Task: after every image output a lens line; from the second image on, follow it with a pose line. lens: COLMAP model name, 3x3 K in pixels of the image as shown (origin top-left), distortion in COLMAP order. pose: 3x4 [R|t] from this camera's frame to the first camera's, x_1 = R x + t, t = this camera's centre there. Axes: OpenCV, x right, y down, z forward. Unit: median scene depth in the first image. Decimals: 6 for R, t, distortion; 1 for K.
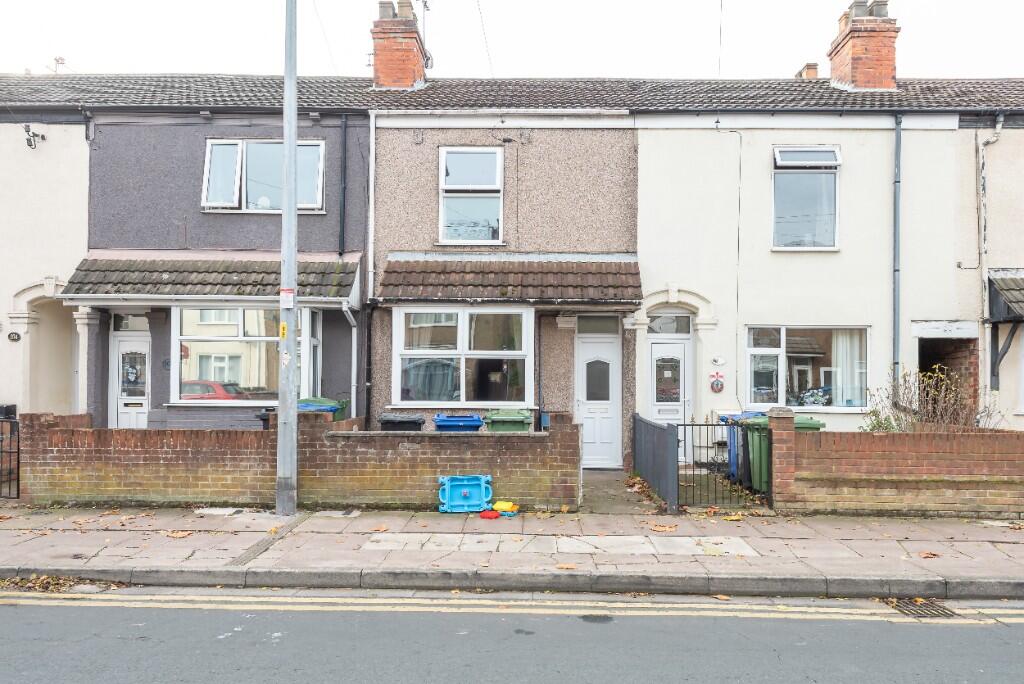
lens RADIAL K [[664.8, 0, 513.2], [0, 664.8, 371.1], [0, 0, 1]] dist [0.041889, -0.036223]
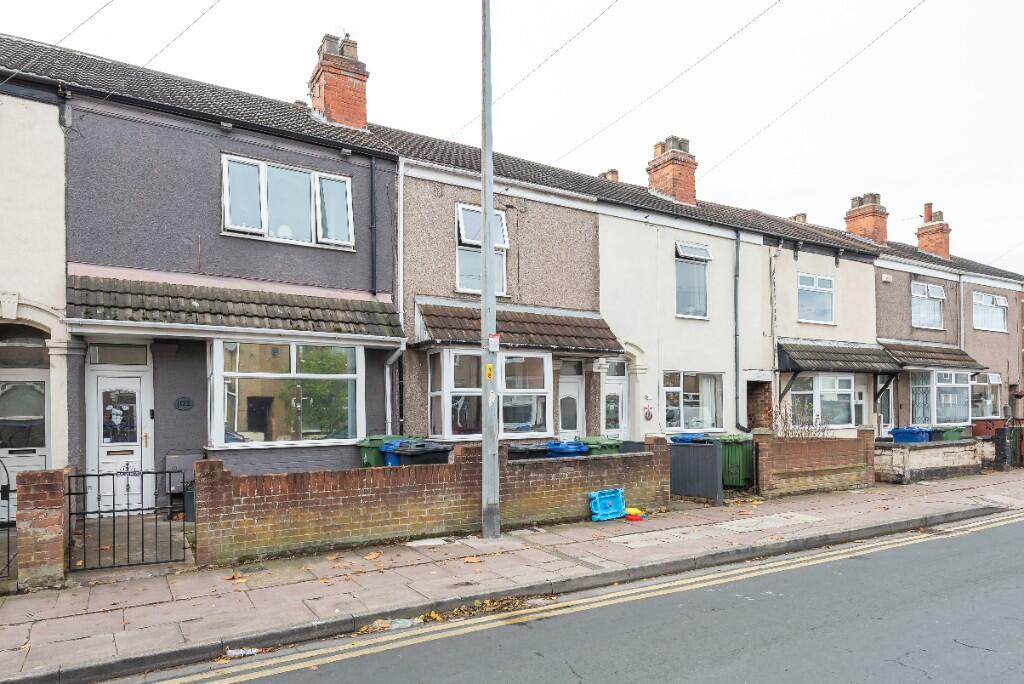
lens RADIAL K [[644.2, 0, 510.1], [0, 644.2, 411.6], [0, 0, 1]] dist [0.046318, -0.038780]
pose [[0.844880, -0.017193, 0.534680, -0.635042], [0.012489, 0.999845, 0.012415, -0.005283], [-0.534810, -0.003811, 0.844964, 0.055989]]
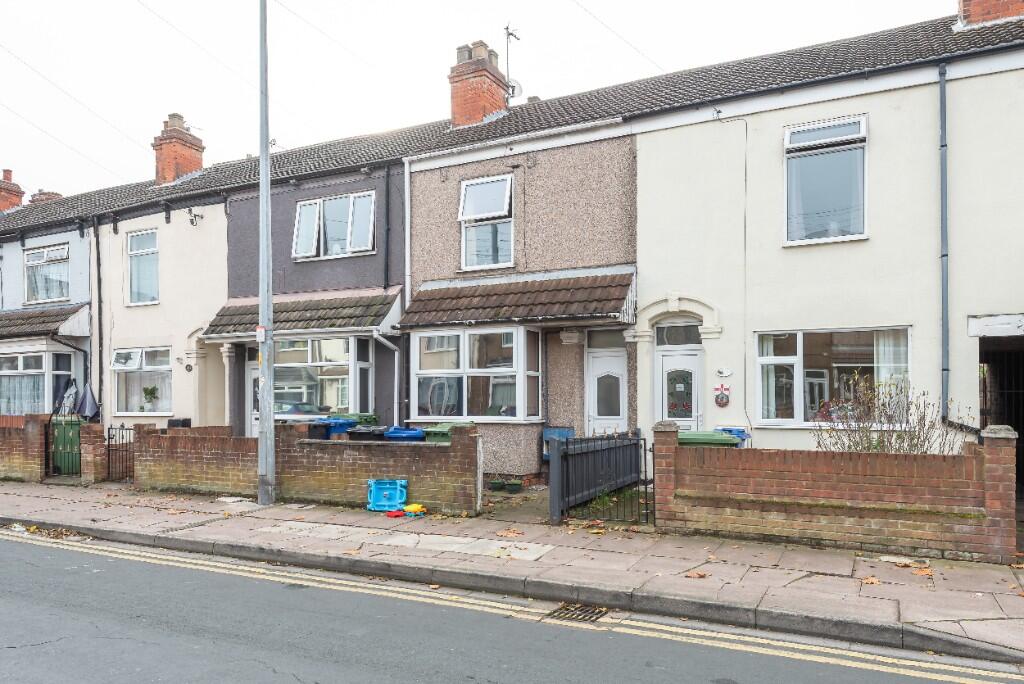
lens RADIAL K [[713.8, 0, 512.0], [0, 713.8, 389.7], [0, 0, 1]] dist [0.049179, -0.046587]
pose [[0.901718, -0.015519, -0.432045, 0.481807], [0.016760, 0.999859, -0.000935, 0.004594], [0.431999, -0.006397, 0.901852, -0.015403]]
